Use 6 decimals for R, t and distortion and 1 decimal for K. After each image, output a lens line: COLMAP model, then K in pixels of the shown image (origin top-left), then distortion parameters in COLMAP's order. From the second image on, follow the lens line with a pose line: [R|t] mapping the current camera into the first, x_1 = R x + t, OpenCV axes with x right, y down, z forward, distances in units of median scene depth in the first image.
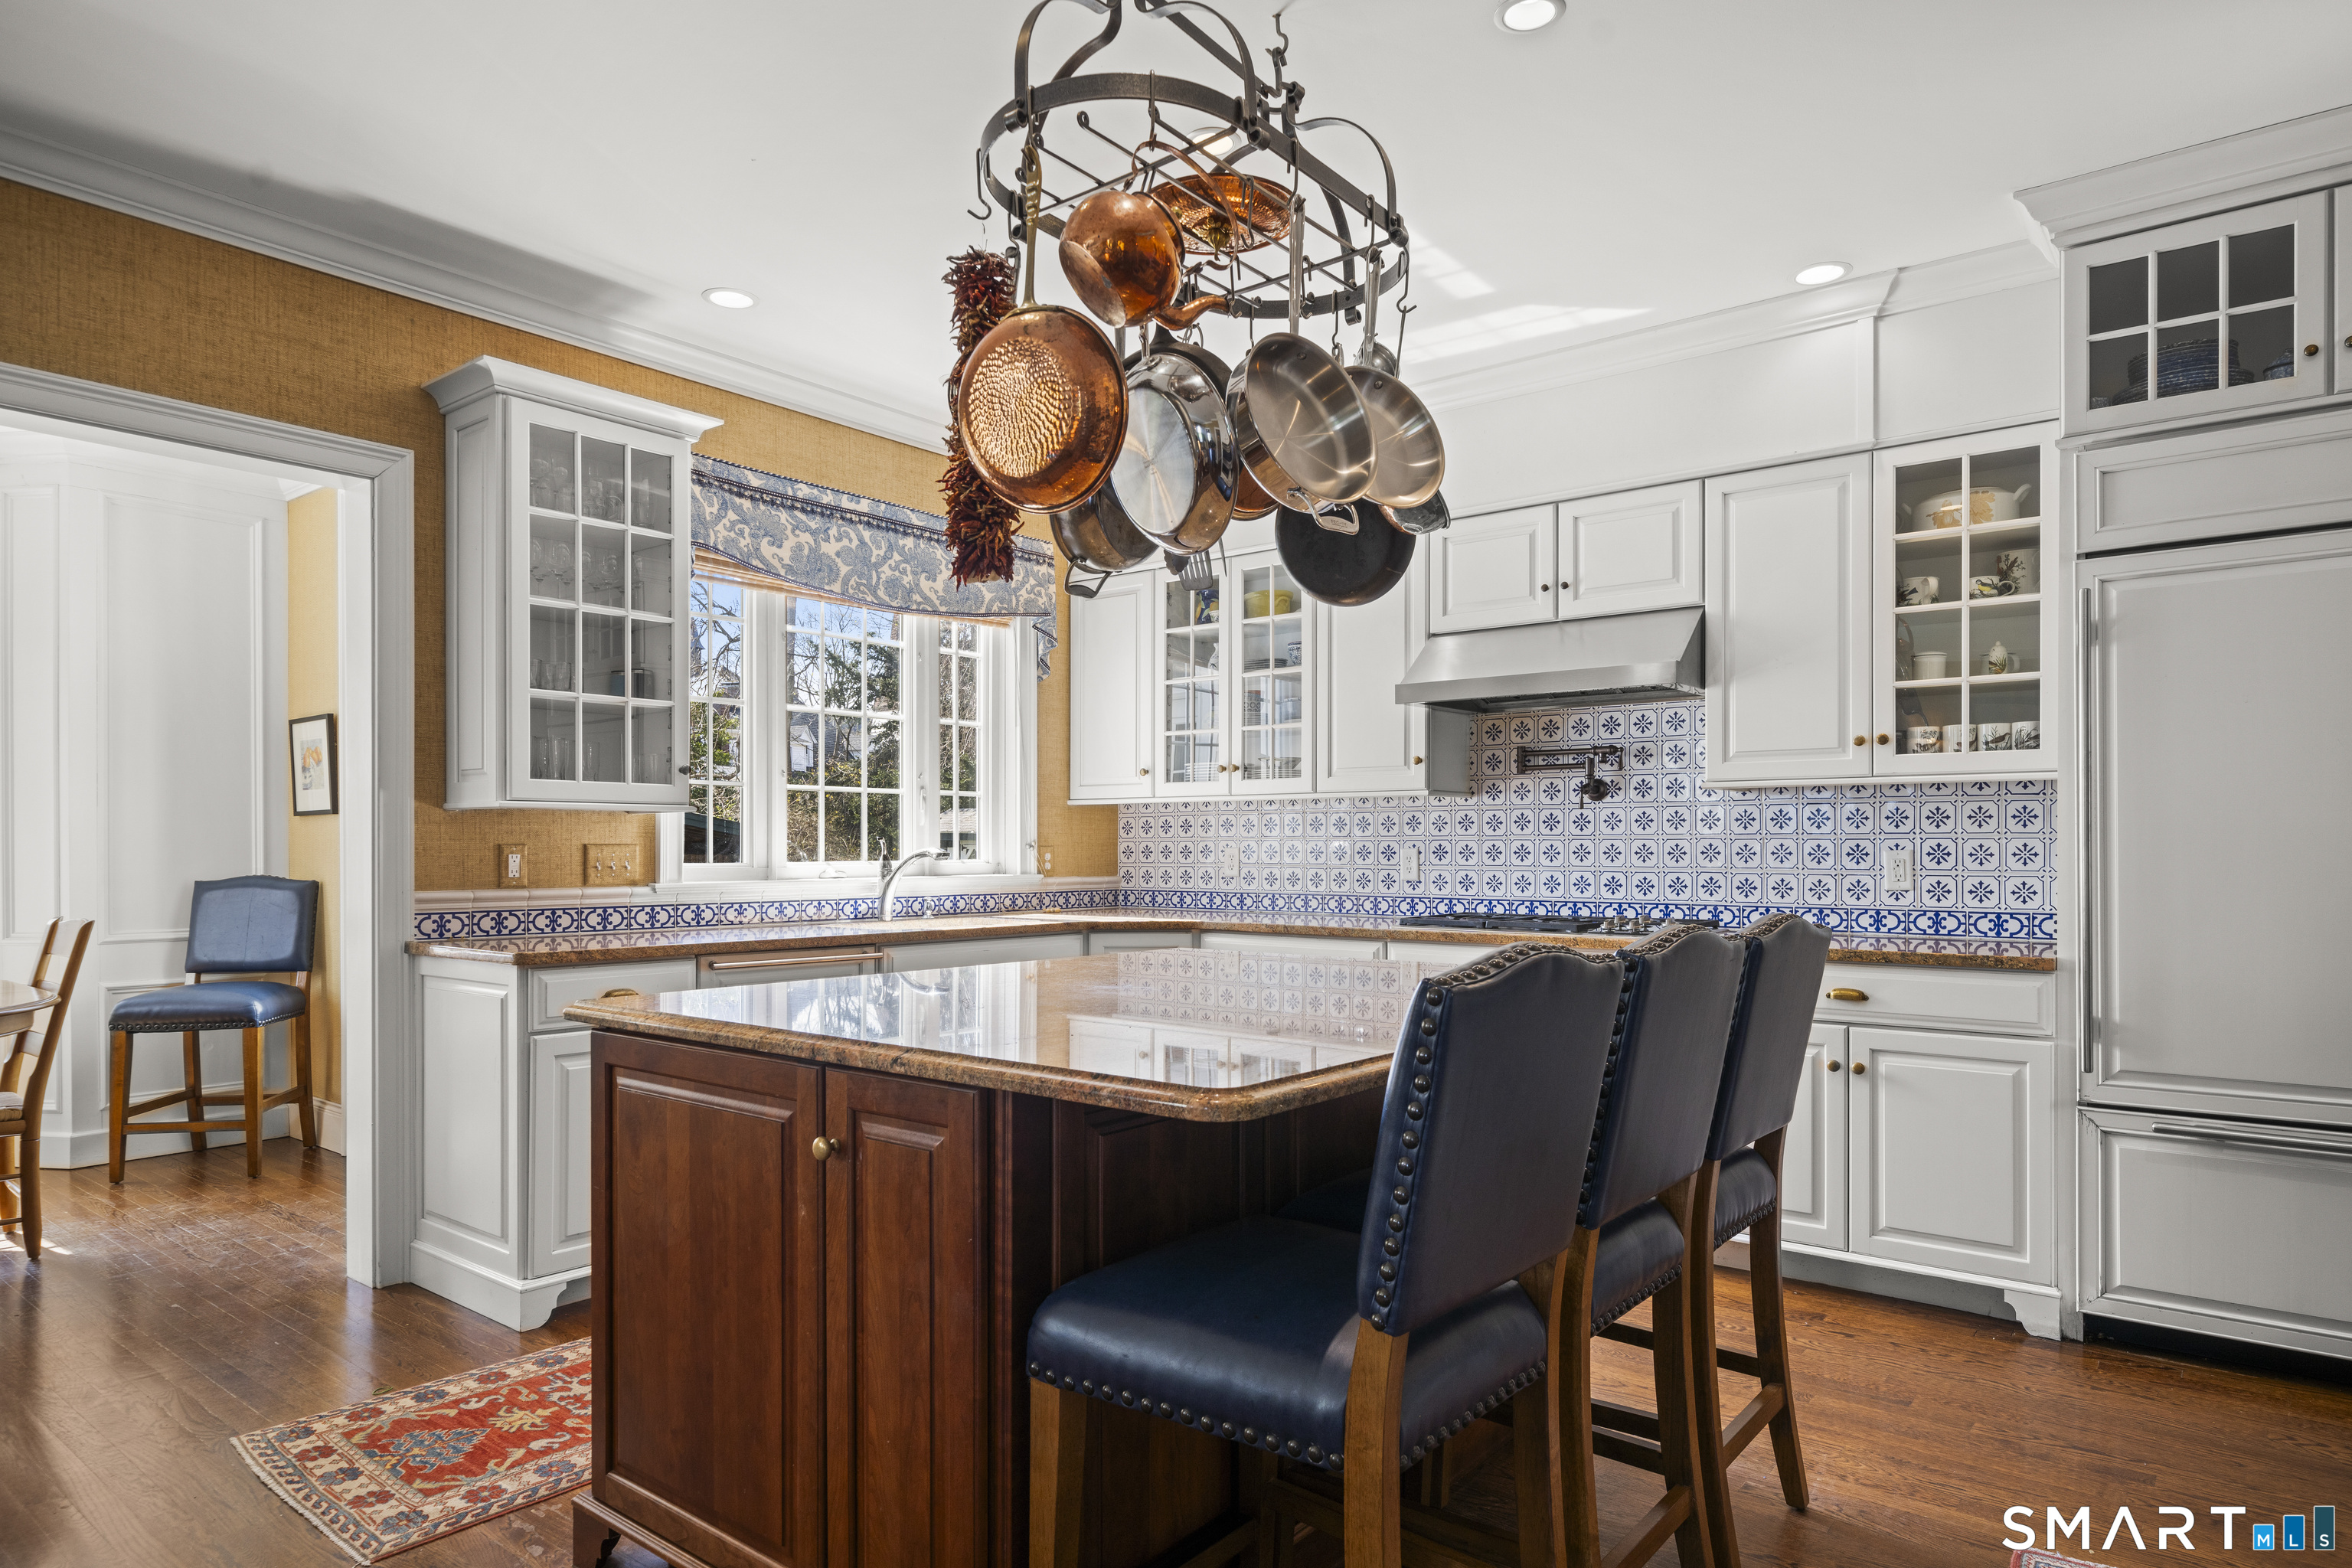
lens RADIAL K [[1365.1, 0, 1184.0], [0, 1365.1, 847.5], [0, 0, 1]] dist [0.000095, 0.001199]
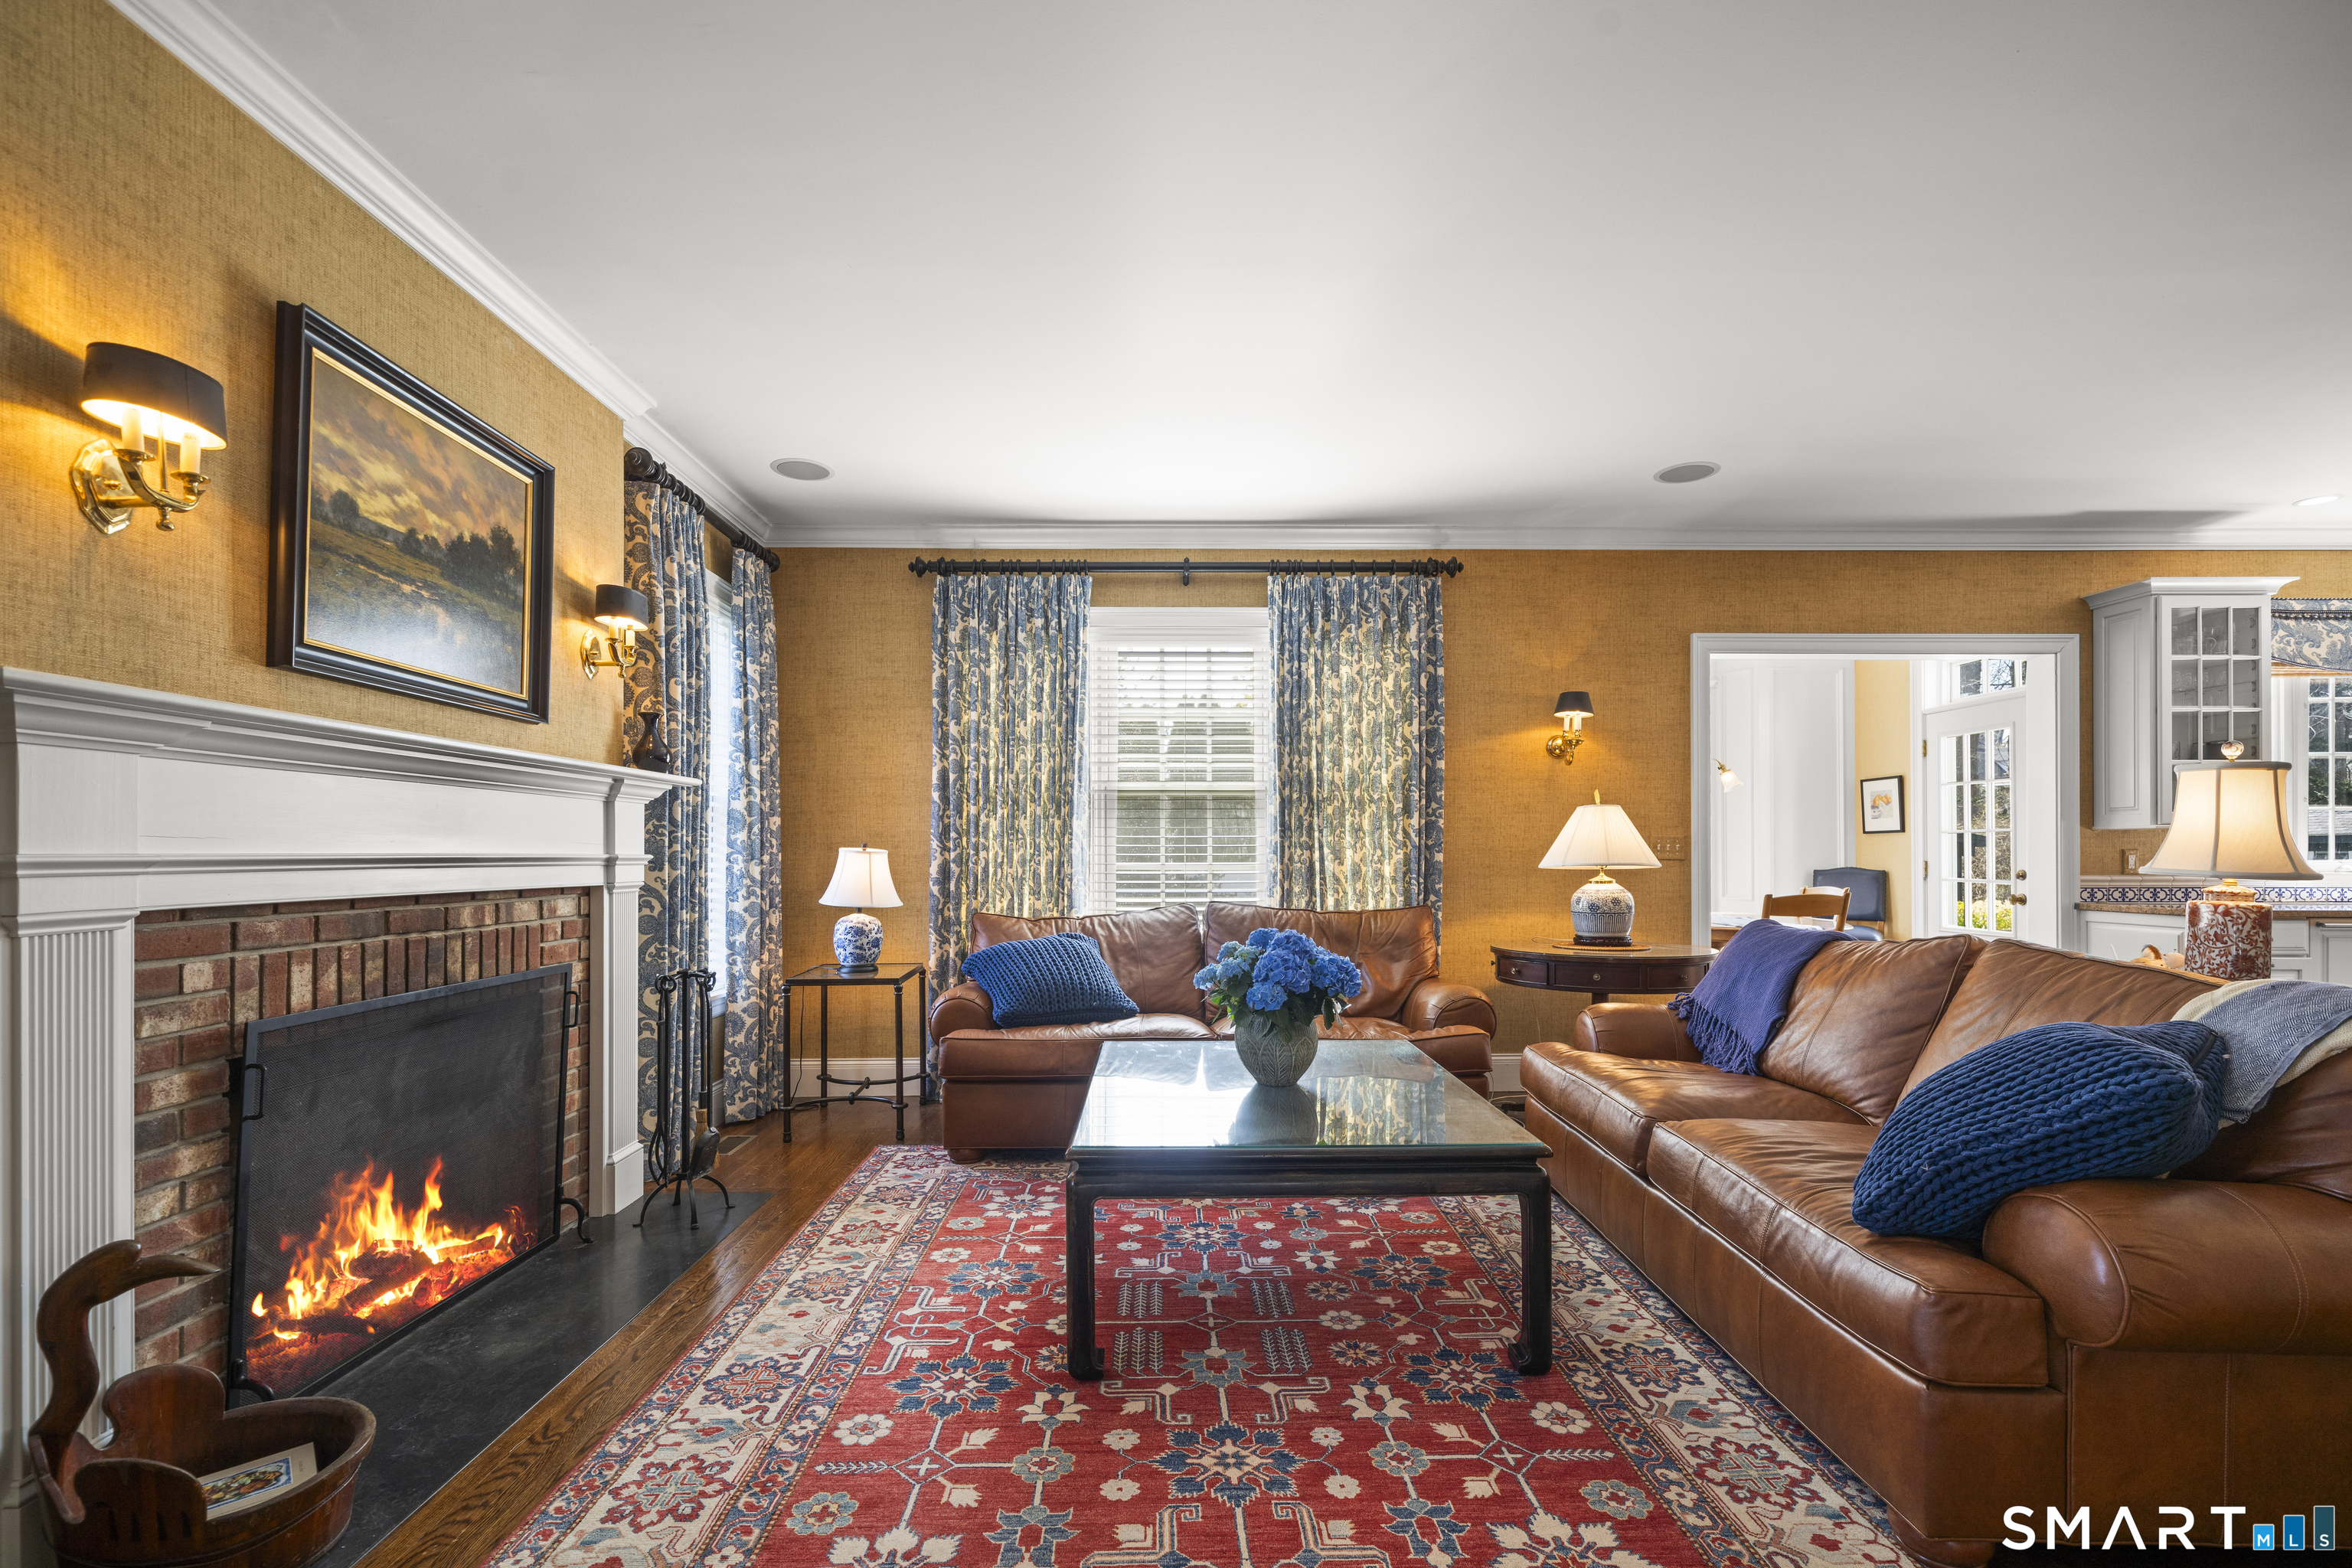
lens RADIAL K [[1051.4, 0, 1167.9], [0, 1051.4, 853.4], [0, 0, 1]] dist [0.000390, 0.000387]
pose [[0.632230, -0.001888, -0.774779, -0.233068], [0.002833, 0.999996, -0.000126, -0.000515], [0.774776, -0.002115, 0.632233, -0.792454]]
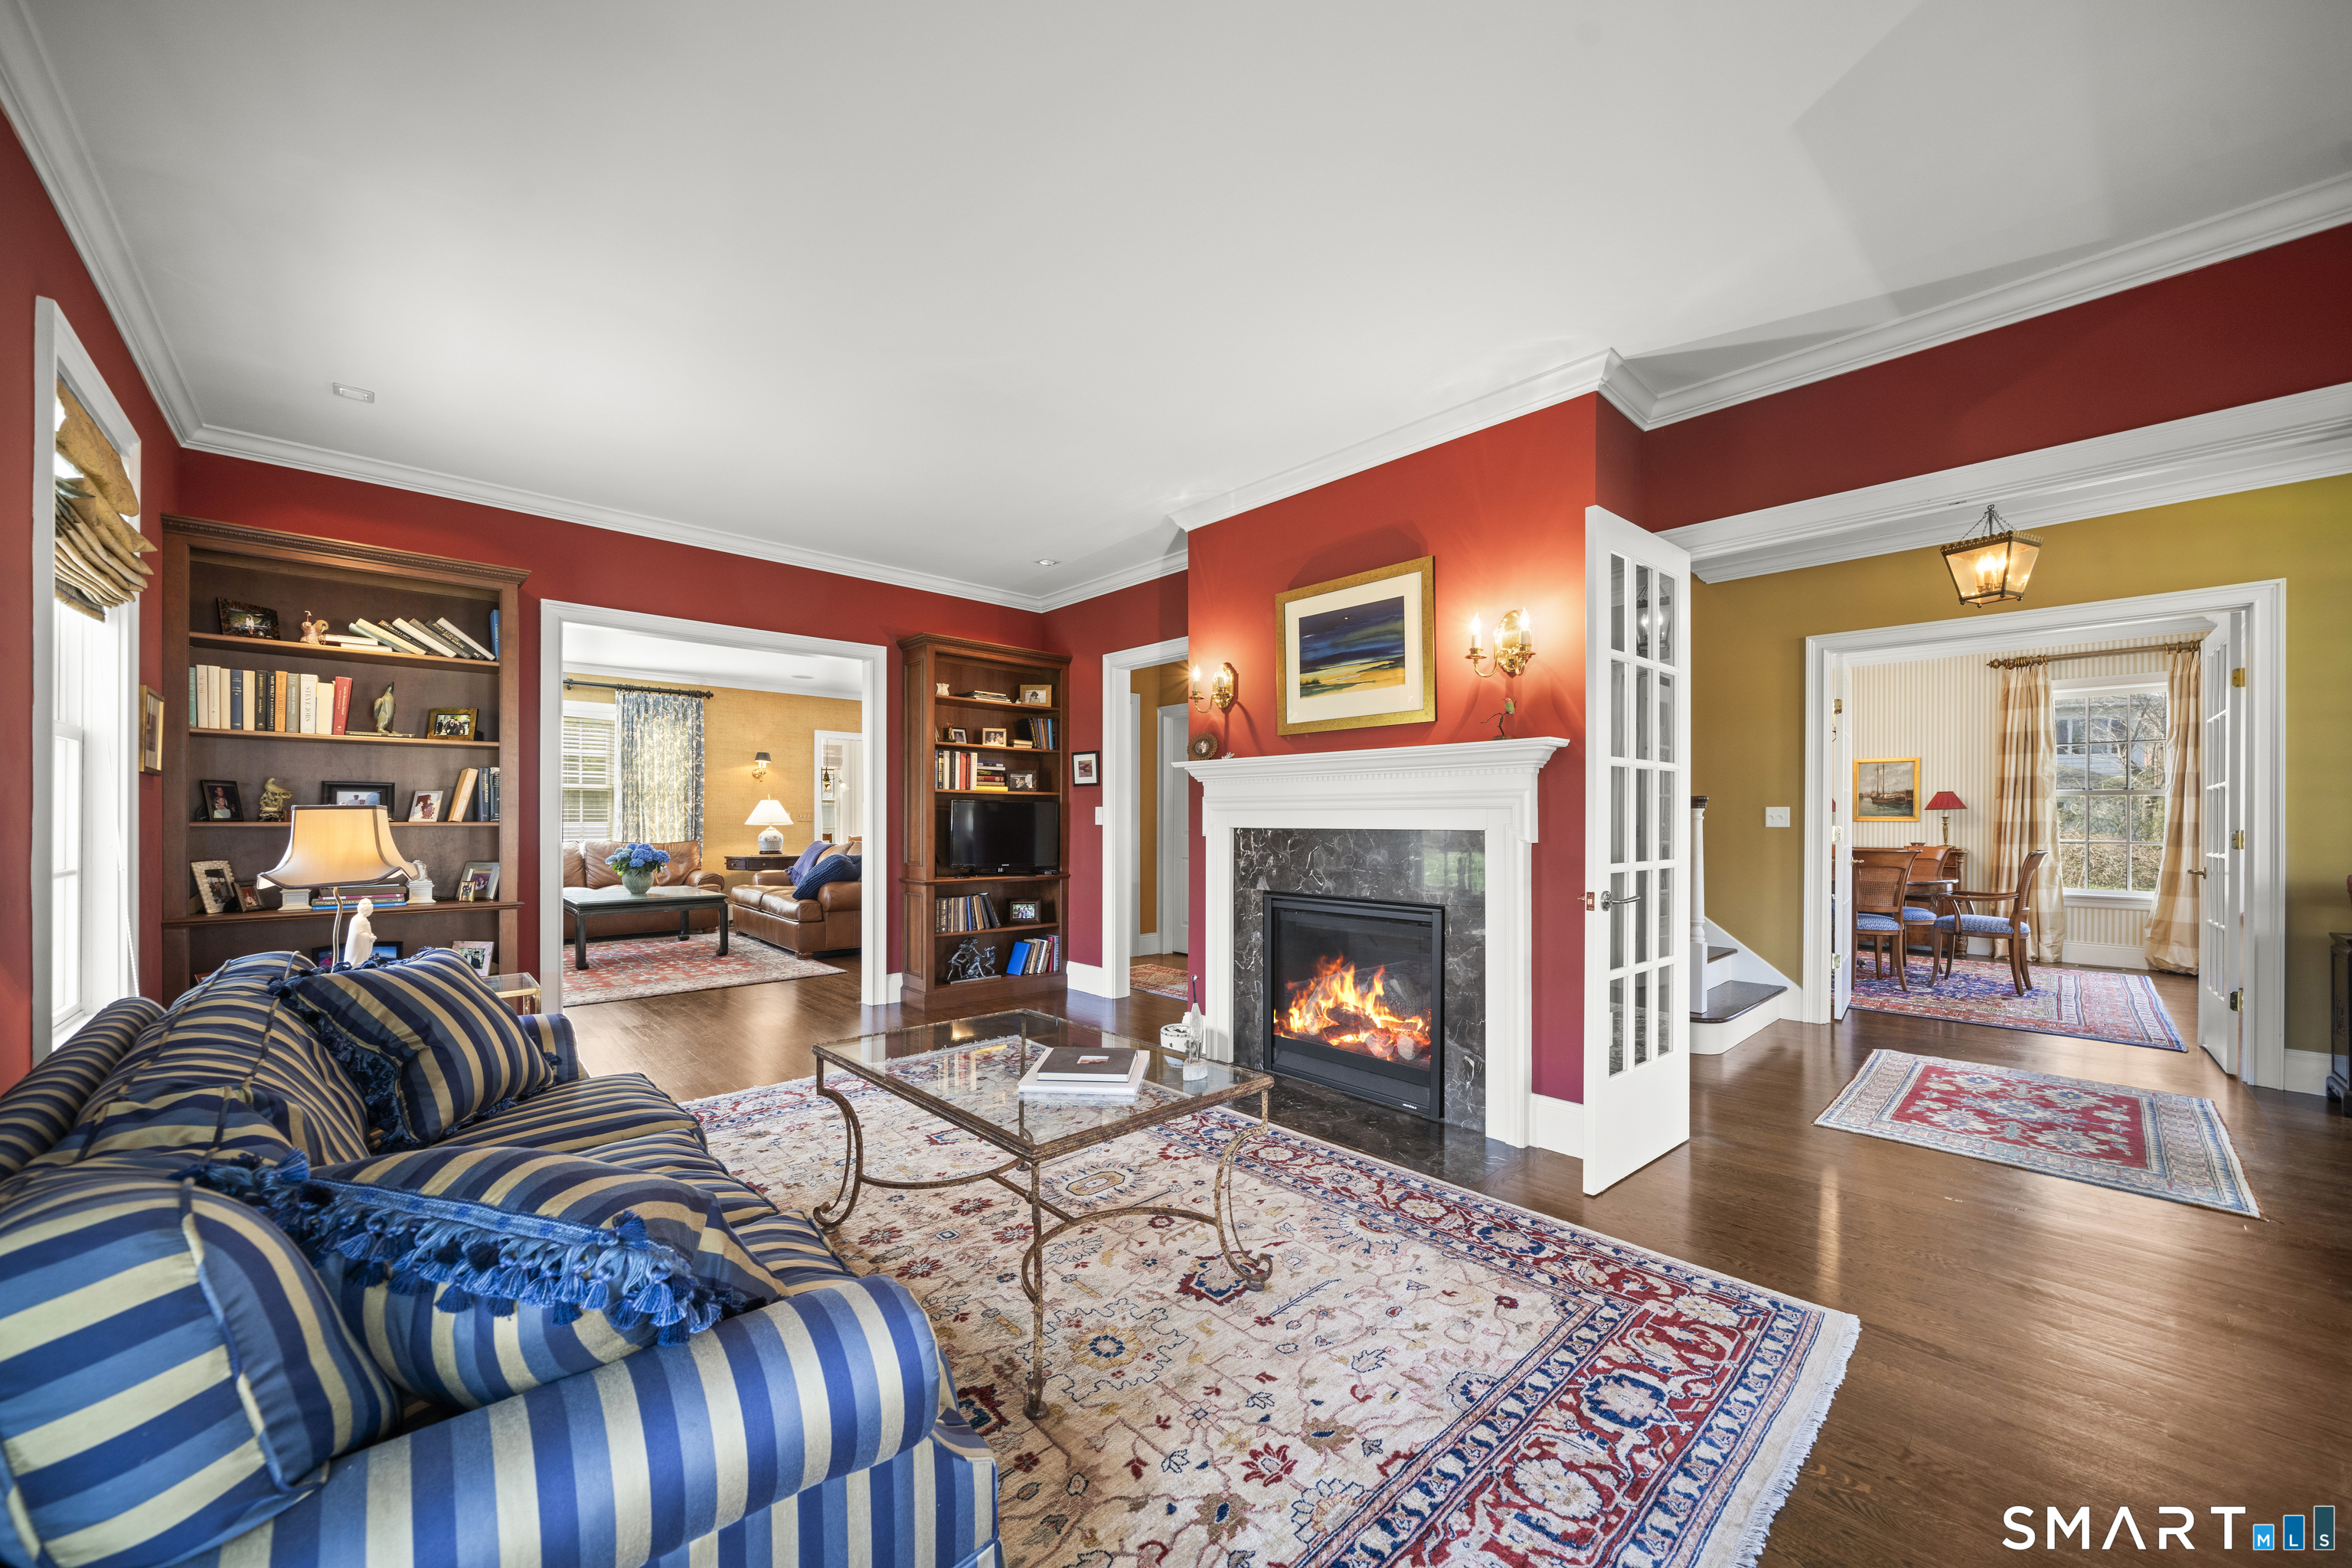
lens RADIAL K [[867.2, 0, 1168.7], [0, 867.2, 819.8], [0, 0, 1]] dist [-0.000644, -0.000105]
pose [[0.987715, 0.002793, -0.156241, 0.674632], [-0.002703, 0.999996, 0.000783, -0.001025], [0.156243, -0.000351, 0.987719, -1.946113]]
